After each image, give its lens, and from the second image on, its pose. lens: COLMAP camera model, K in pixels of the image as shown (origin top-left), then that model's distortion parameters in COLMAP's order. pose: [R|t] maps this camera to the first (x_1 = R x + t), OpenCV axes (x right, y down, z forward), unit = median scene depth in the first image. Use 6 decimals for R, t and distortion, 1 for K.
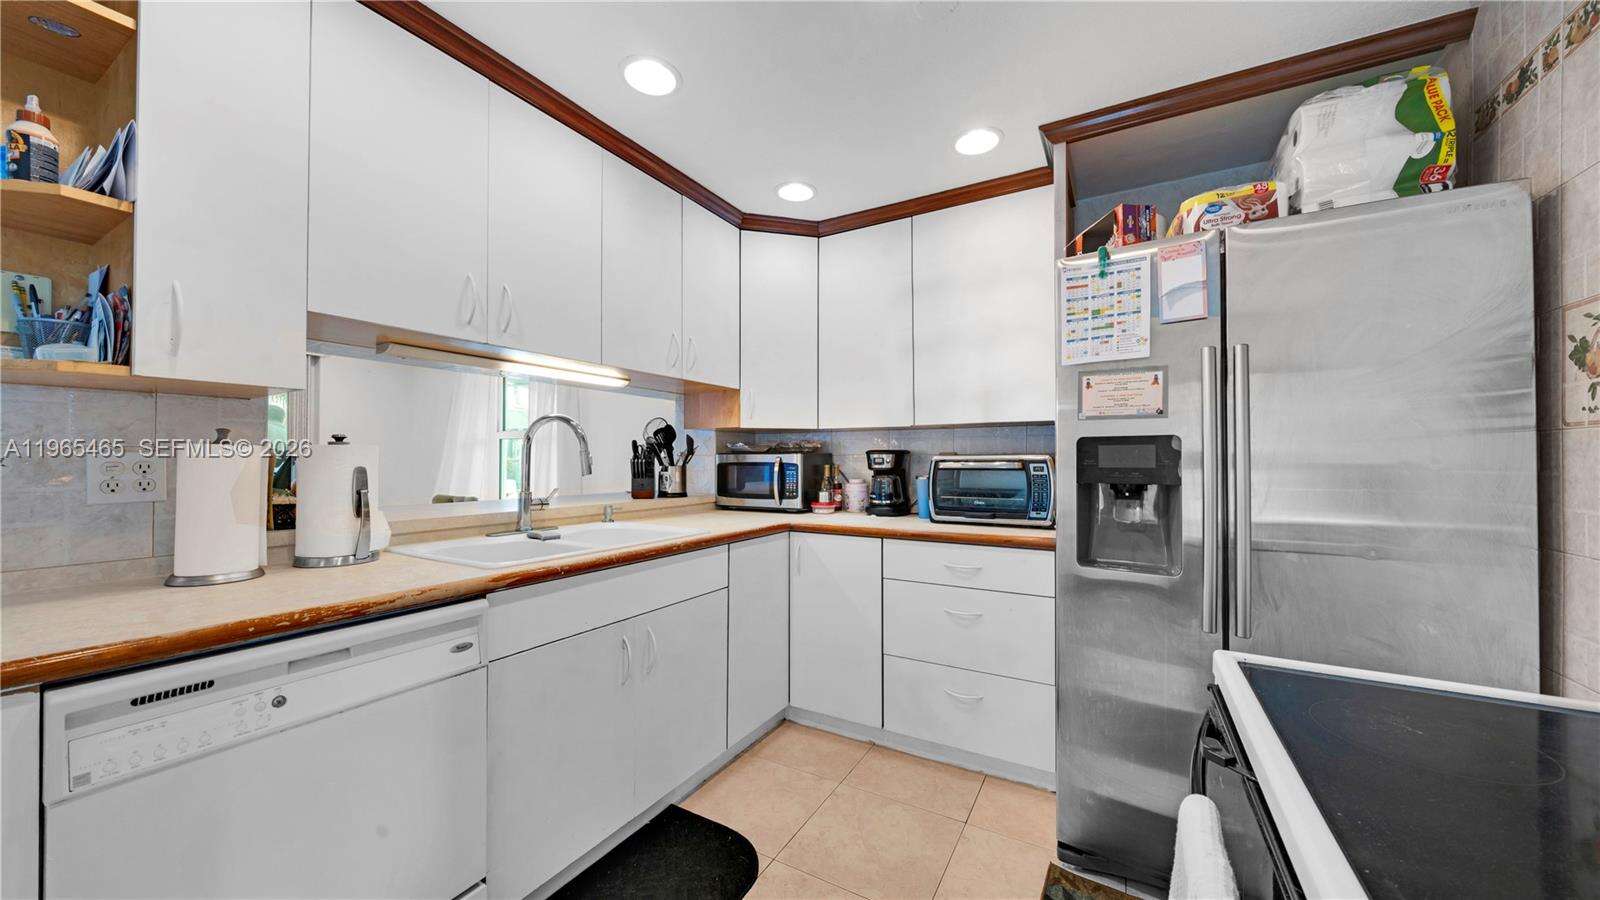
lens RADIAL K [[543.6, 0, 797.6], [0, 543.6, 453.7], [0, 0, 1]] dist [-0.016124, 0.001288]
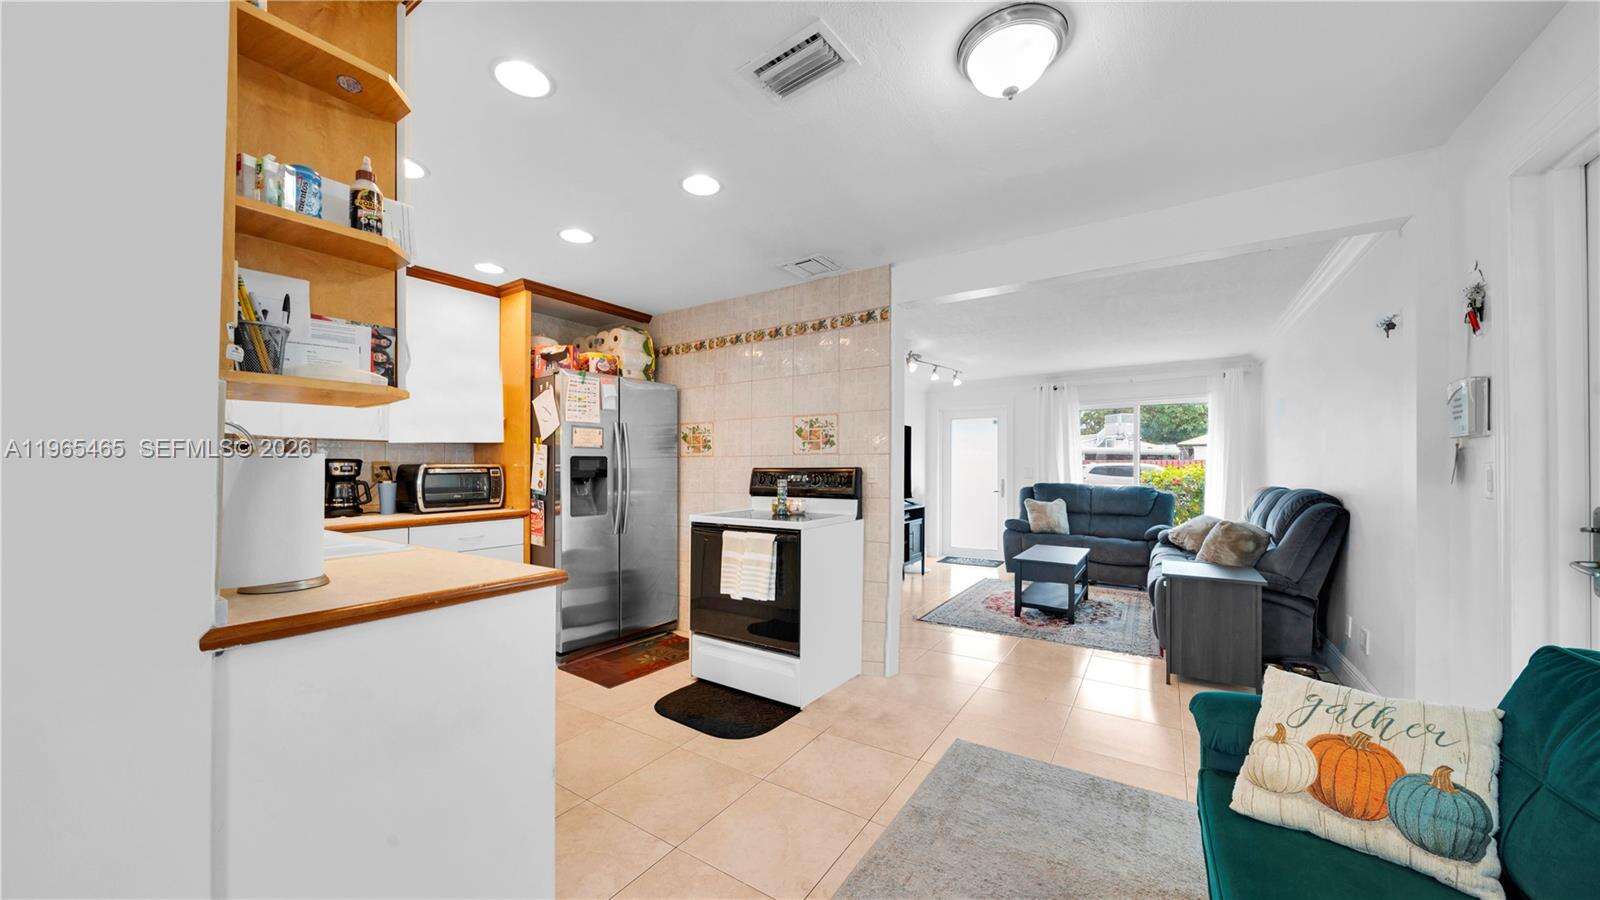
lens RADIAL K [[543.6, 0, 780.5], [0, 543.6, 453.6], [0, 0, 1]] dist [-0.016124, 0.001288]
pose [[0.083908, 0.019117, 0.996290, -1.419776], [-0.006626, 0.999805, -0.018626, -0.005045], [-0.996451, -0.005039, 0.084019, -0.001165]]
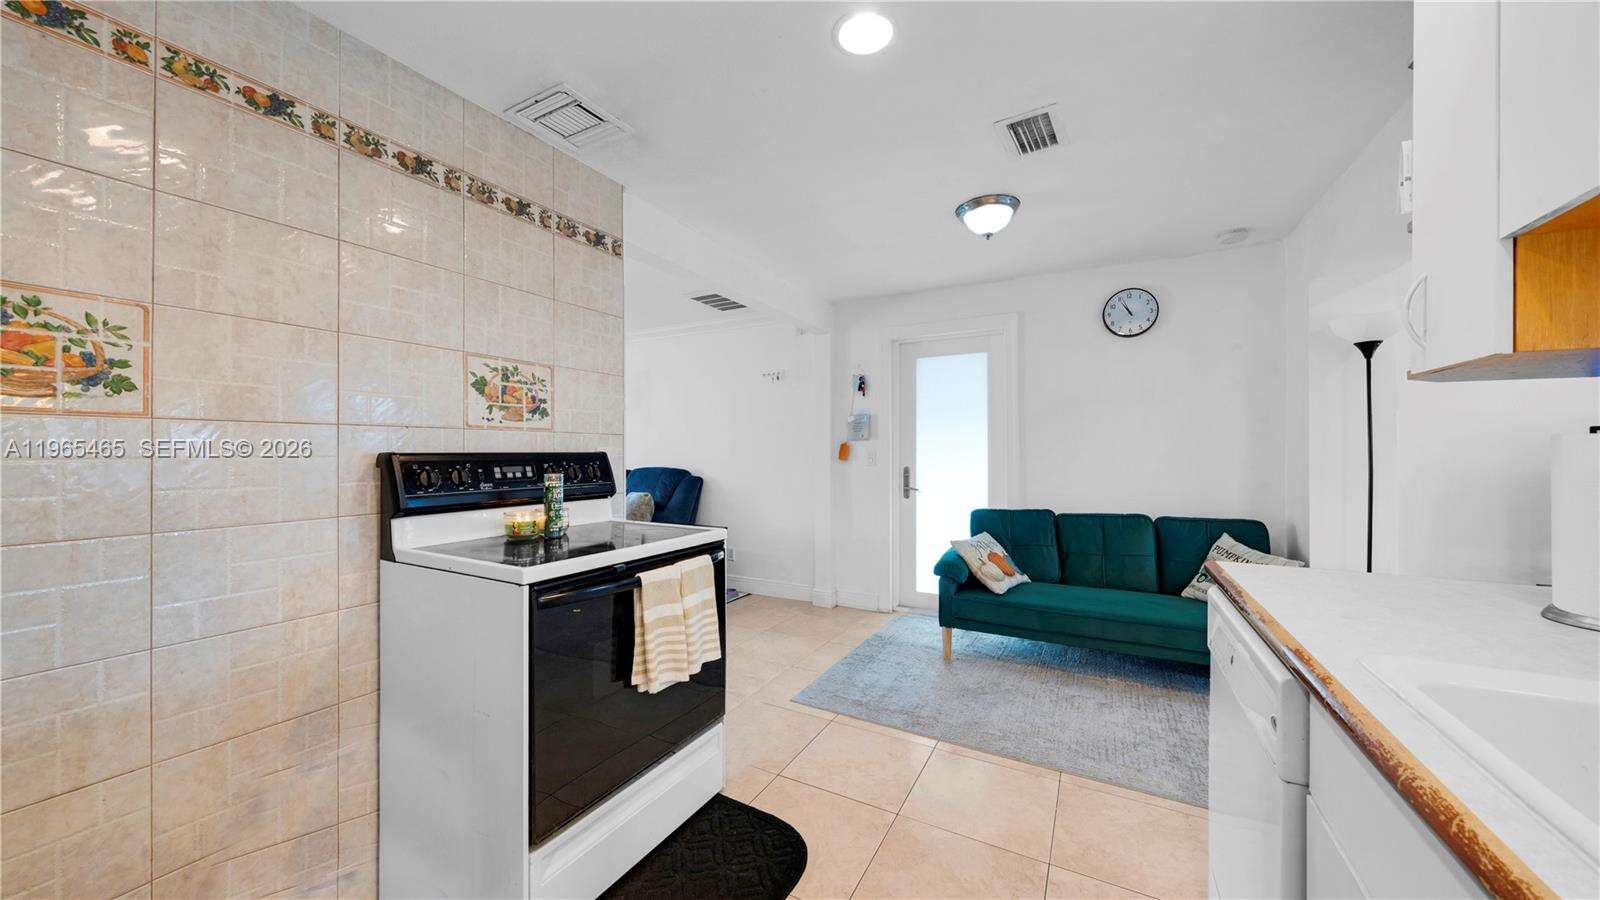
lens RADIAL K [[543.6, 0, 802.6], [0, 543.6, 441.5], [0, 0, 1]] dist [-0.016124, 0.001288]
pose [[-0.999708, -0.010536, -0.021735, -0.005993], [-0.009994, 0.999641, -0.024878, 0.007273], [0.021989, -0.024653, -0.999454, 1.179240]]
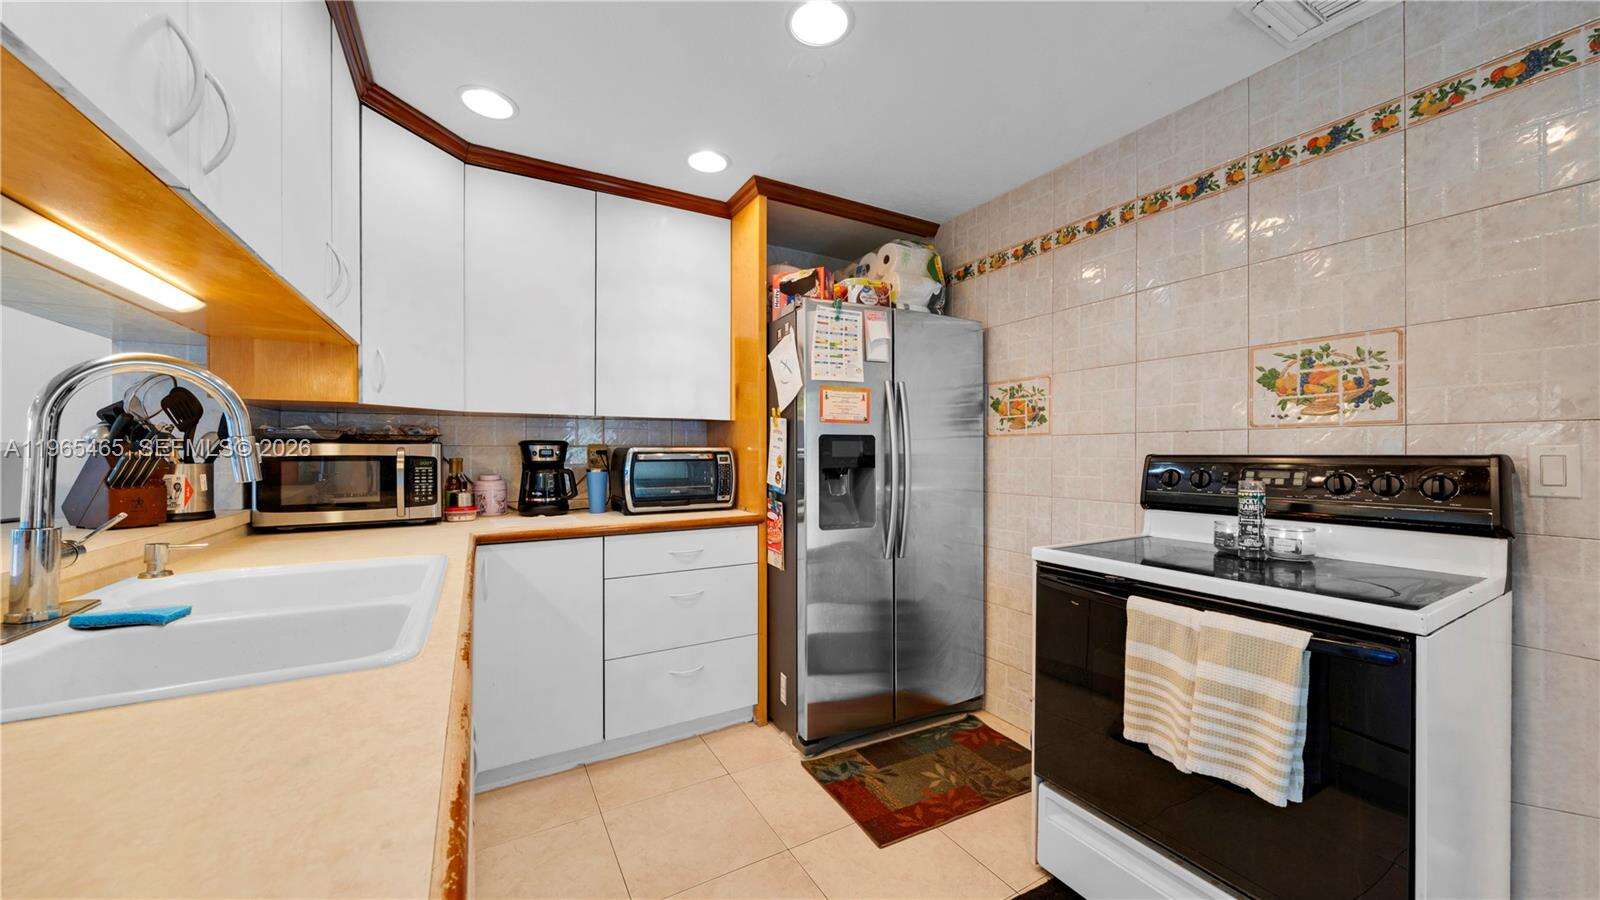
lens RADIAL K [[543.6, 0, 795.8], [0, 543.6, 451.0], [0, 0, 1]] dist [-0.016124, 0.001288]
pose [[0.505707, -0.001337, 0.862704, -0.627976], [-0.008030, 0.999948, 0.006258, 0.002606], [-0.862668, -0.010092, 0.505670, 0.338729]]
